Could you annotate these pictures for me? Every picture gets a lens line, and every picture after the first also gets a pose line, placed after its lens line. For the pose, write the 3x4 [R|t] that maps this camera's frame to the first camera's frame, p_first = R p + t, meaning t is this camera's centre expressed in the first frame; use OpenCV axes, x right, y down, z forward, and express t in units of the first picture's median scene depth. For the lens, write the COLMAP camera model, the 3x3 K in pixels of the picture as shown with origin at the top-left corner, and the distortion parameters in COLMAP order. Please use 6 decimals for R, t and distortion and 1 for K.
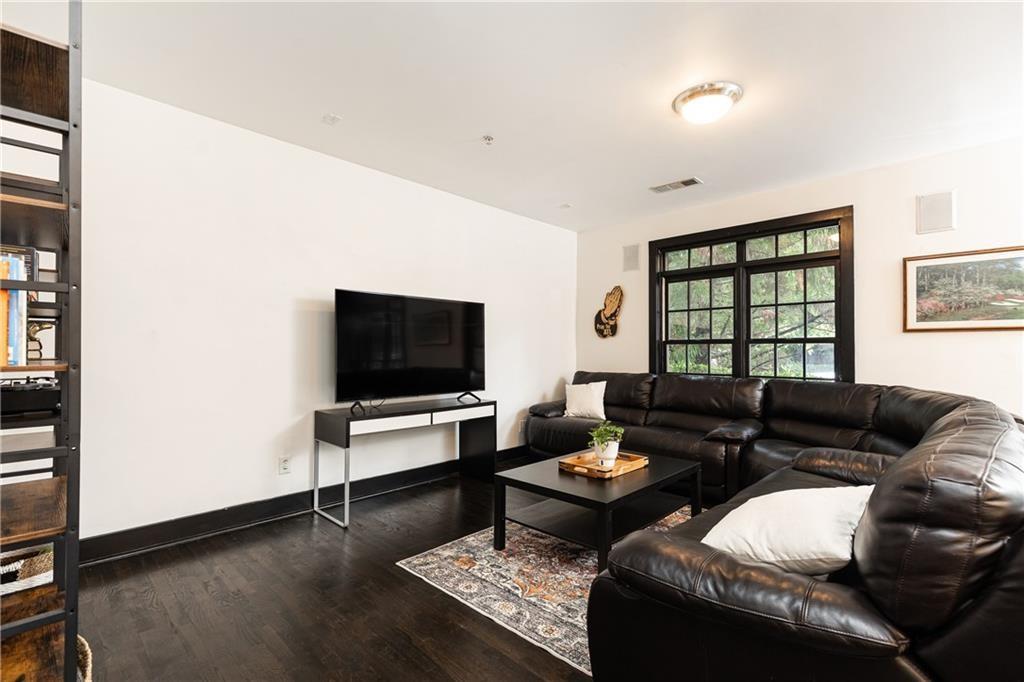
lens RADIAL K [[459.2, 0, 508.6], [0, 459.2, 346.1], [0, 0, 1]] dist [0.001357, -0.000690]
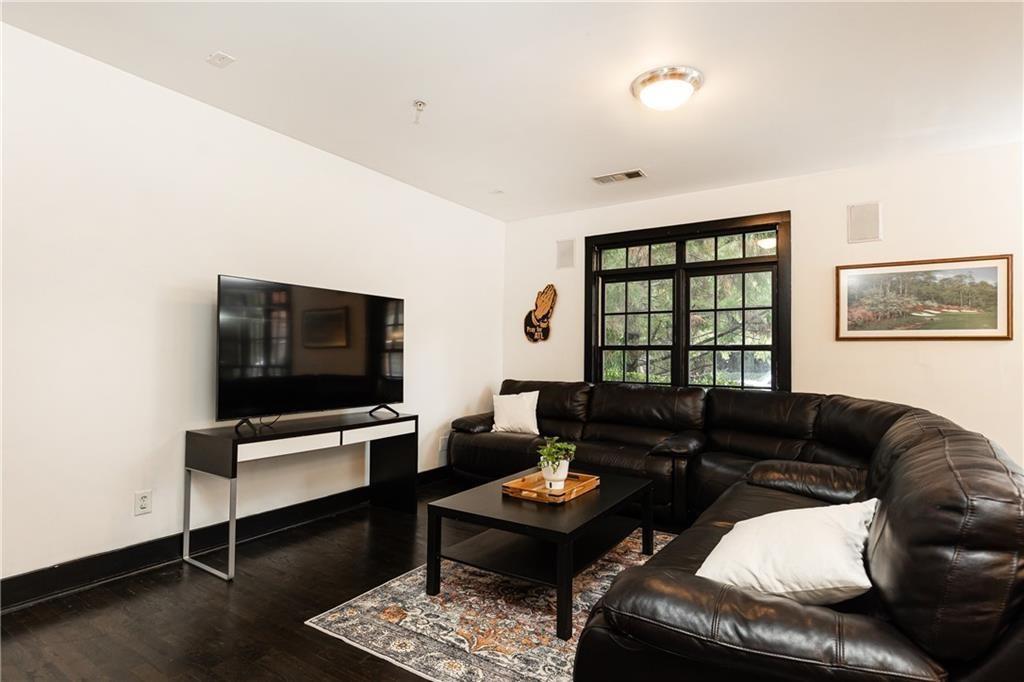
lens RADIAL K [[518.4, 0, 509.0], [0, 518.4, 346.3], [0, 0, 1]] dist [-0.001755, -0.001208]
pose [[0.981894, 0.011831, 0.189061, -0.052655], [-0.010245, 0.999904, -0.009365, -0.000247], [-0.189153, 0.007259, 0.981921, 0.035774]]
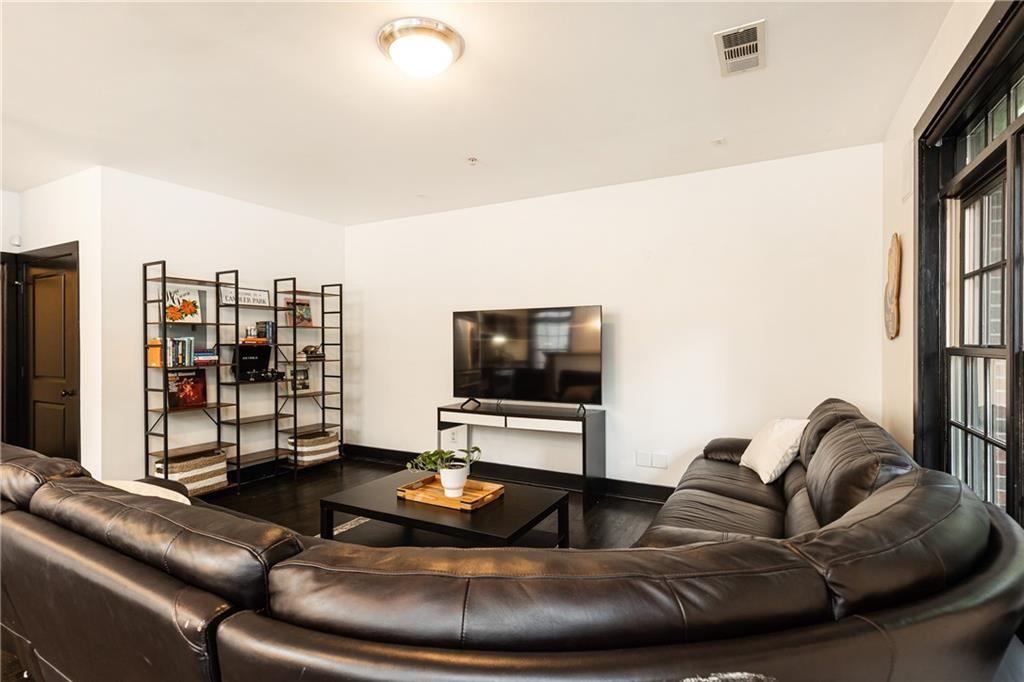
lens RADIAL K [[500.0, 0, 512.0], [0, 500.0, 341.0], [0, 0, 1]] dist [0.000221, 0.000004]
pose [[0.279435, -0.007980, -0.960132, 1.018553], [0.003079, 0.999968, -0.007415, -0.023576], [0.960160, -0.000885, 0.279450, 0.728985]]
